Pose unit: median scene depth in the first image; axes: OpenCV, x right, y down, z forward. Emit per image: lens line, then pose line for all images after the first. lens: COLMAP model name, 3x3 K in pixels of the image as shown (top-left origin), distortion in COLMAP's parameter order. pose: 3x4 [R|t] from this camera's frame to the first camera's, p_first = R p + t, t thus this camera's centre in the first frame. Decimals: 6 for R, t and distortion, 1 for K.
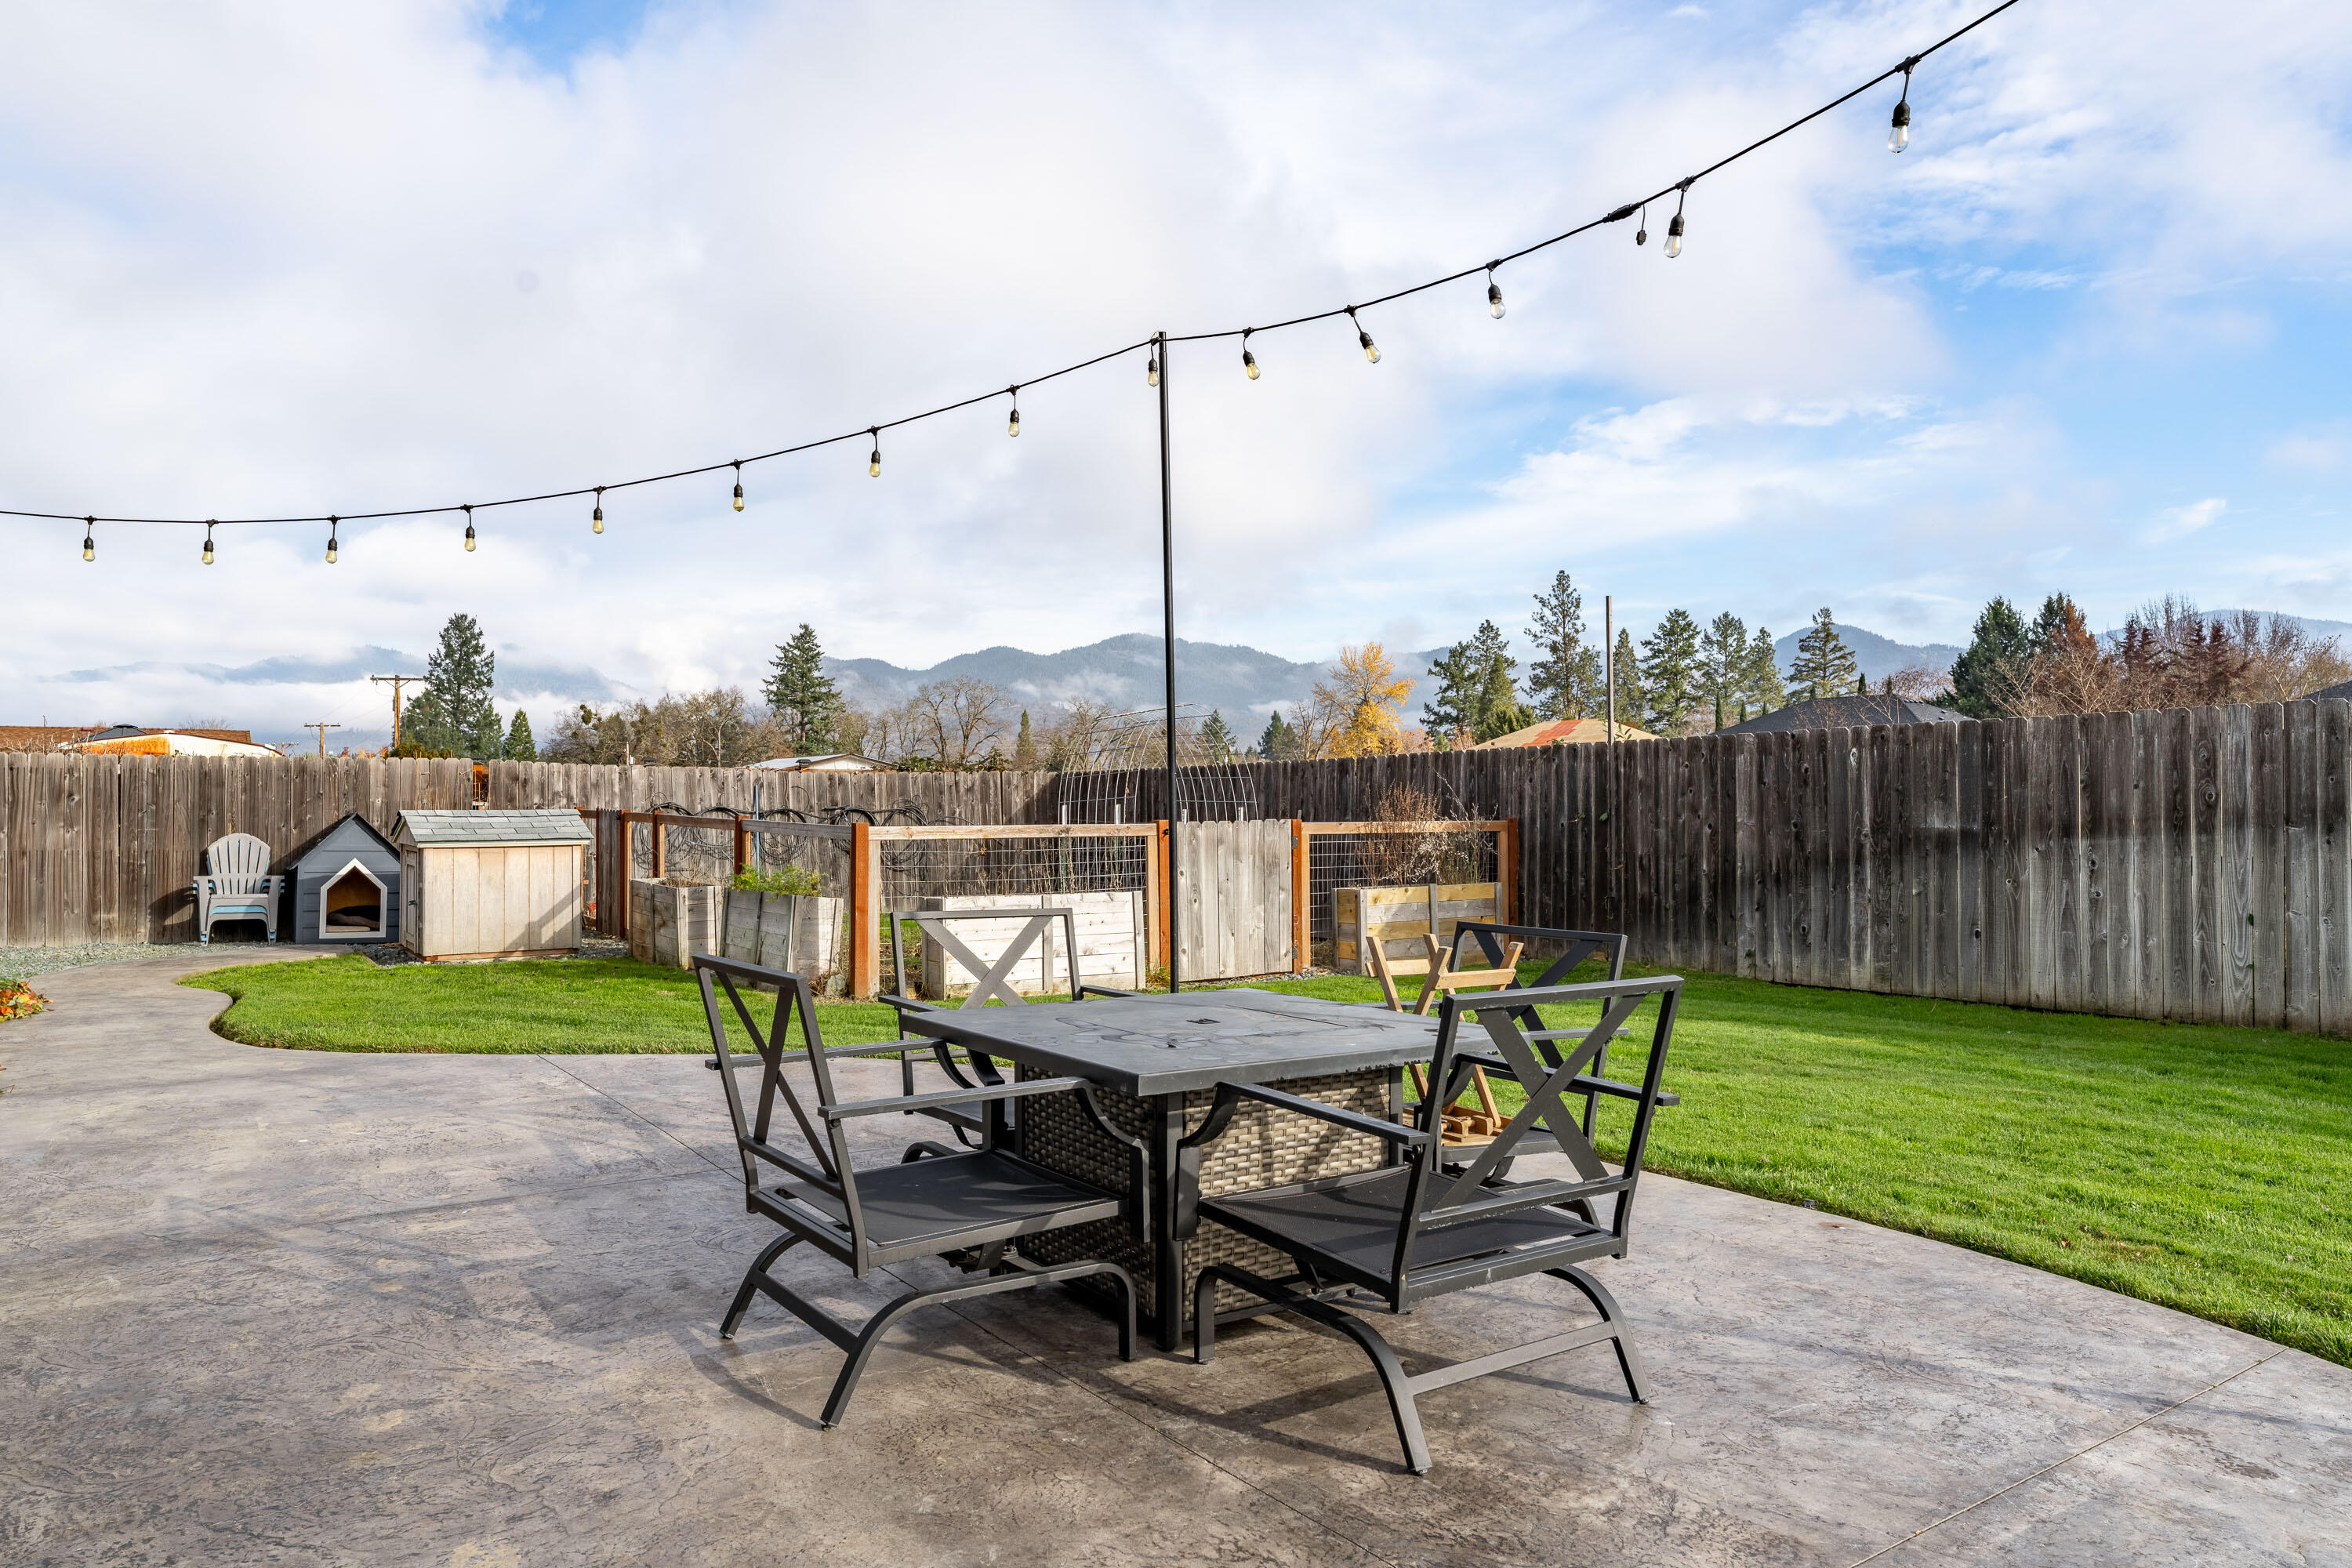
lens RADIAL K [[1534.4, 0, 1171.9], [0, 1534.4, 791.7], [0, 0, 1]] dist [0.002246, -0.001187]
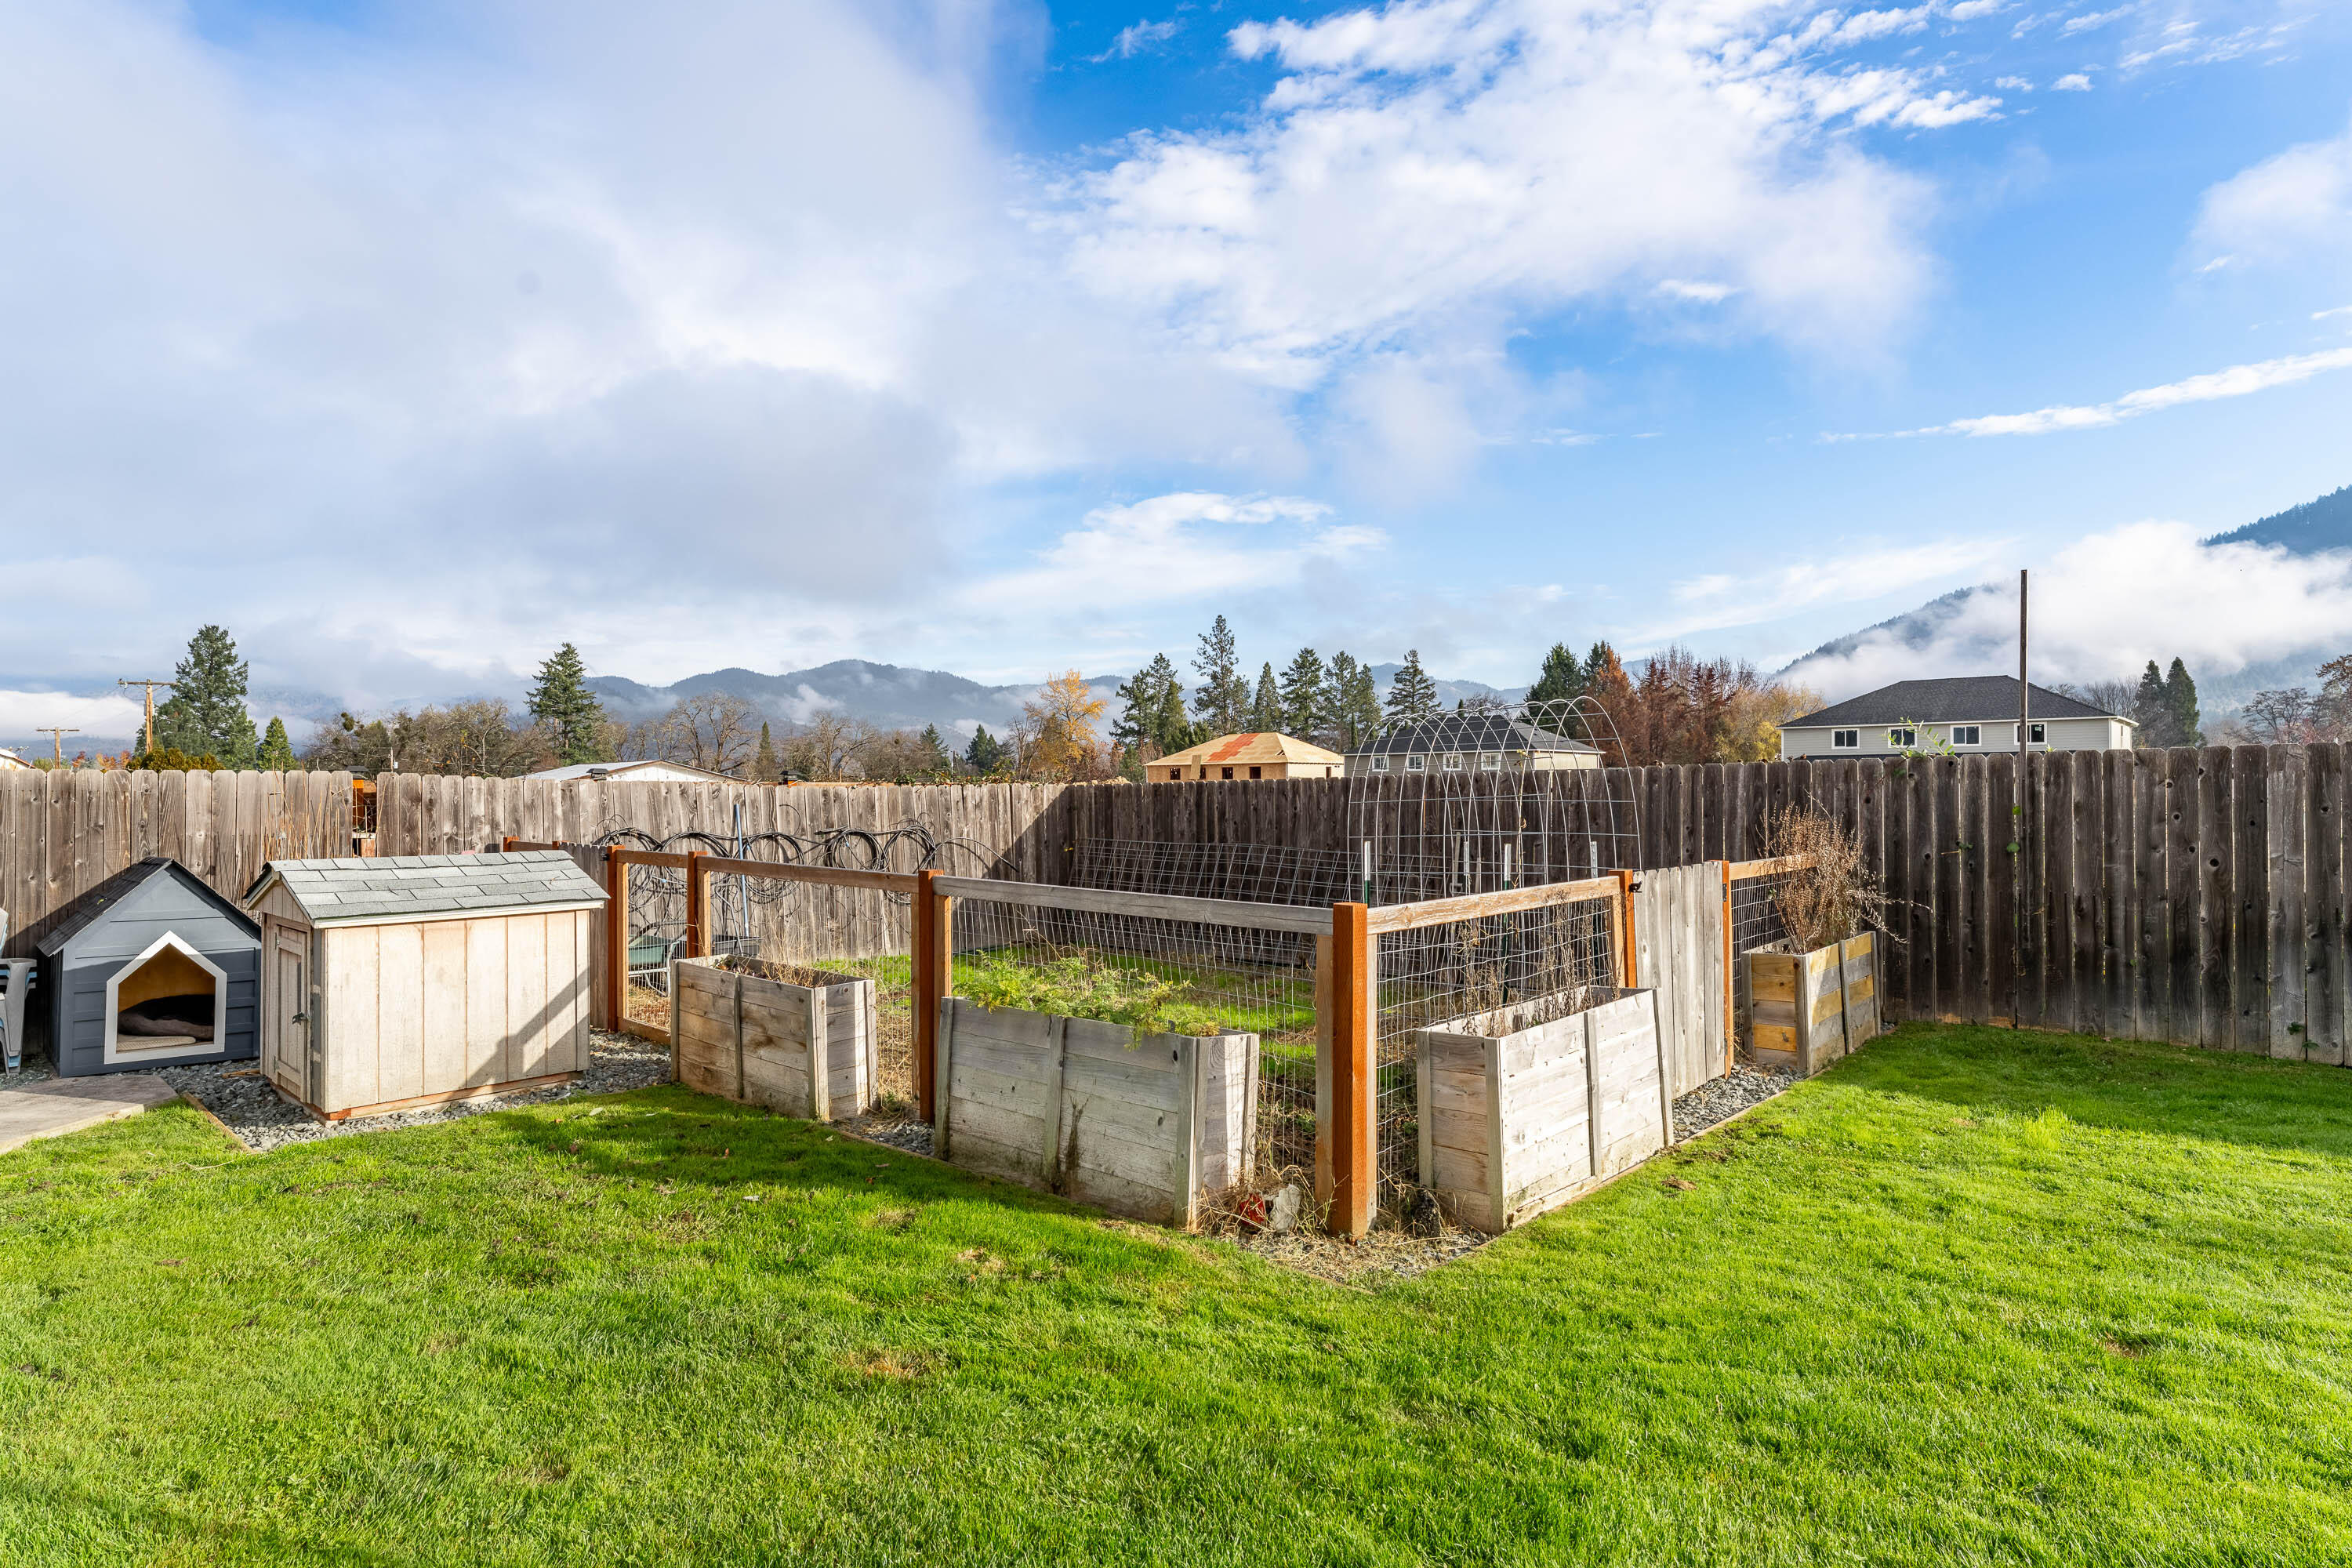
lens RADIAL K [[1230.4, 0, 1182.2], [0, 1230.4, 784.5], [0, 0, 1]] dist [-0.004949, 0.001826]
pose [[0.971647, -0.002561, 0.236421, -0.184233], [0.003693, 0.999984, -0.004345, -0.009833], [-0.236406, 0.005095, 0.971641, 0.306985]]
